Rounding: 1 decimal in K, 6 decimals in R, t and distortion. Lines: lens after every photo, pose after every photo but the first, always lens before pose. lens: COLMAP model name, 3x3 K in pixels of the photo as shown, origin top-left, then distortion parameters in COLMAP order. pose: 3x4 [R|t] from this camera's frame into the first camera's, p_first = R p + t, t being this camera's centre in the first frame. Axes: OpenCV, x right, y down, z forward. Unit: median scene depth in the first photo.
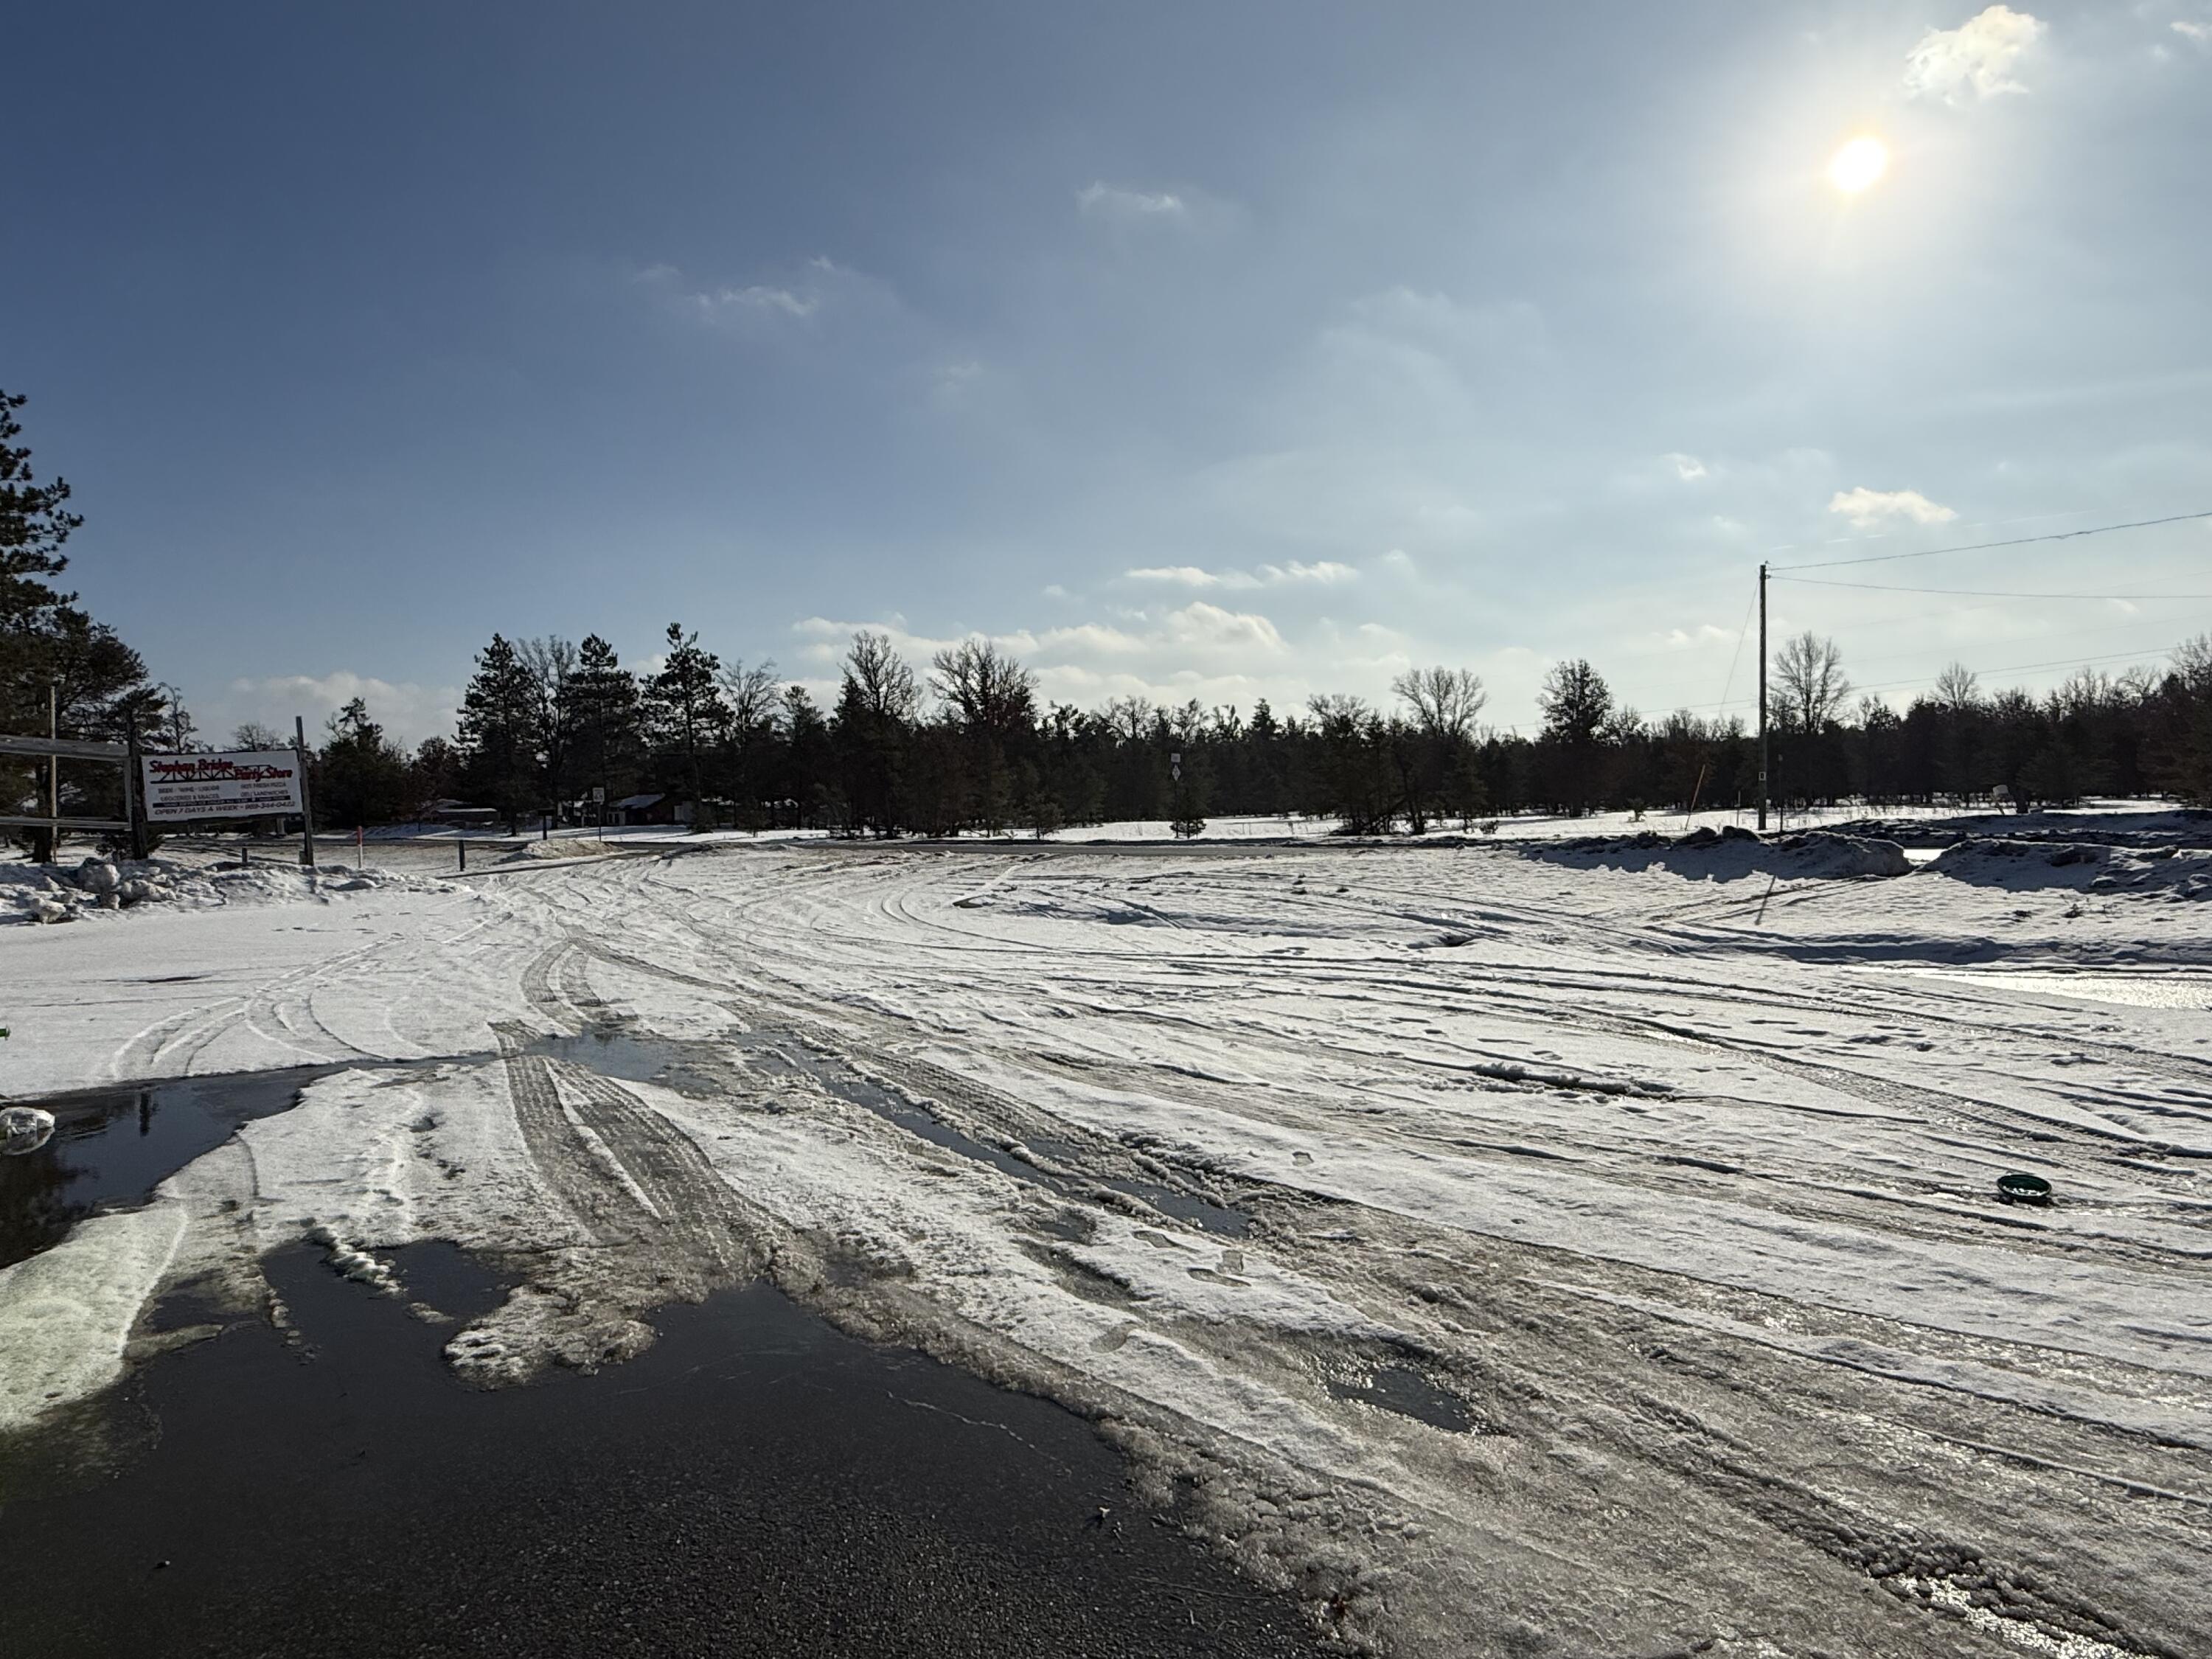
lens RADIAL K [[1340.5, 0, 1106.0], [0, 1340.5, 829.5], [0, 0, 1]] dist [0.002197, 0.001416]
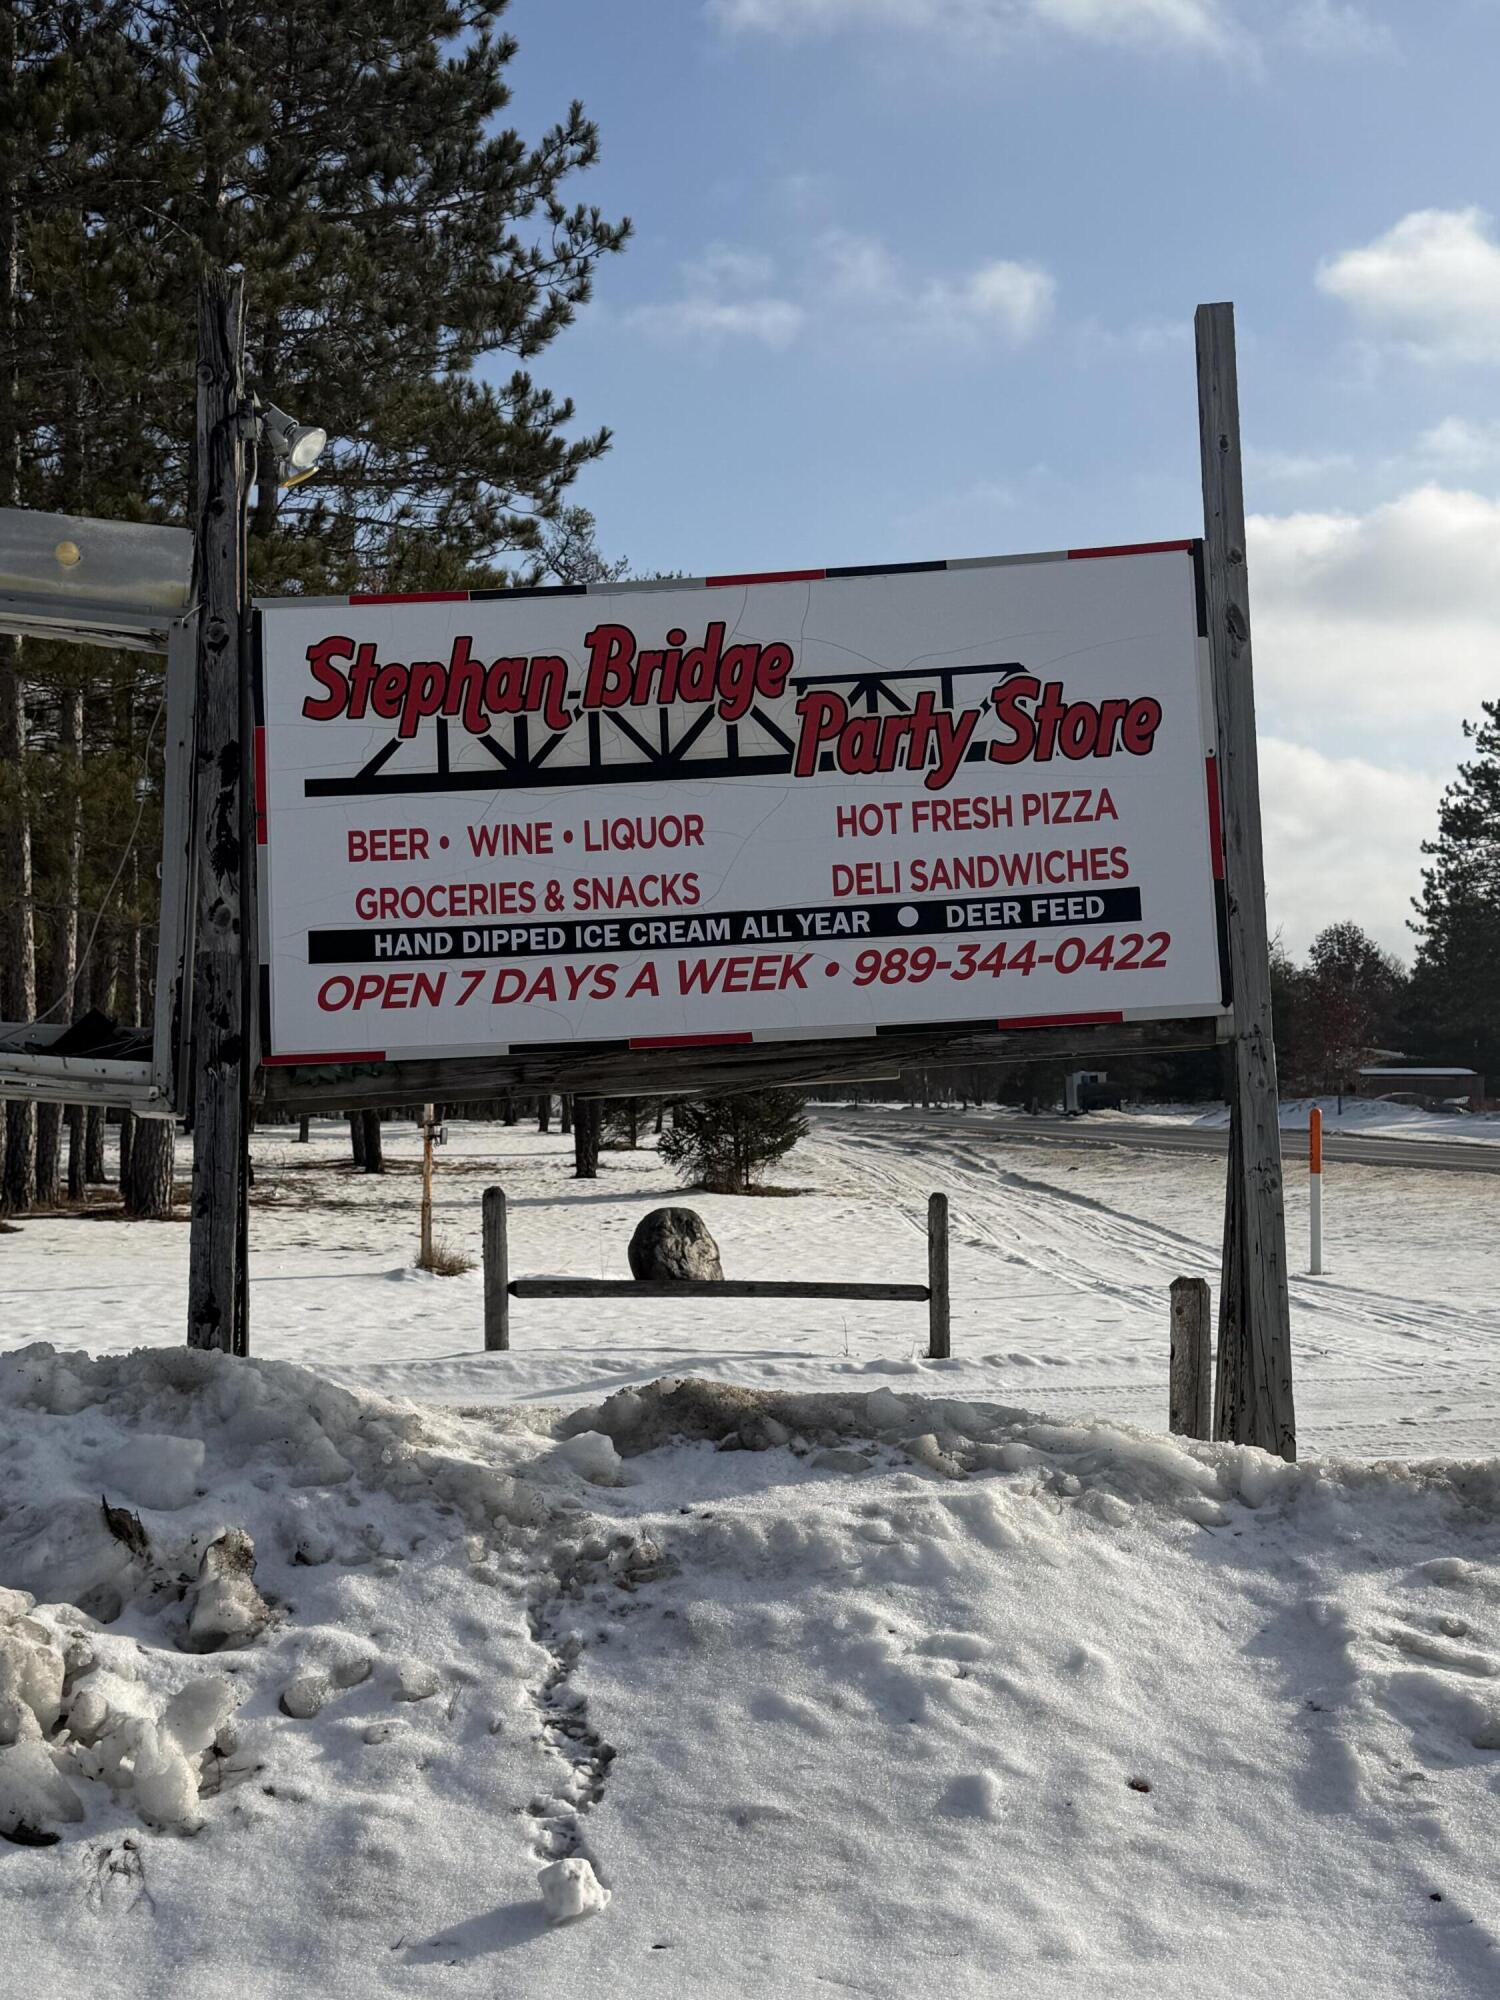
lens RADIAL K [[2634.0, 0, 750.0], [0, 2634.0, 1000.0], [0, 0, 1]] dist [0.143597, 0.002521]
pose [[0.781563, 0.004461, -0.623810, -0.486481], [-0.032410, 0.998914, -0.033463, -0.004354], [0.622984, 0.046371, 0.780859, 0.790844]]
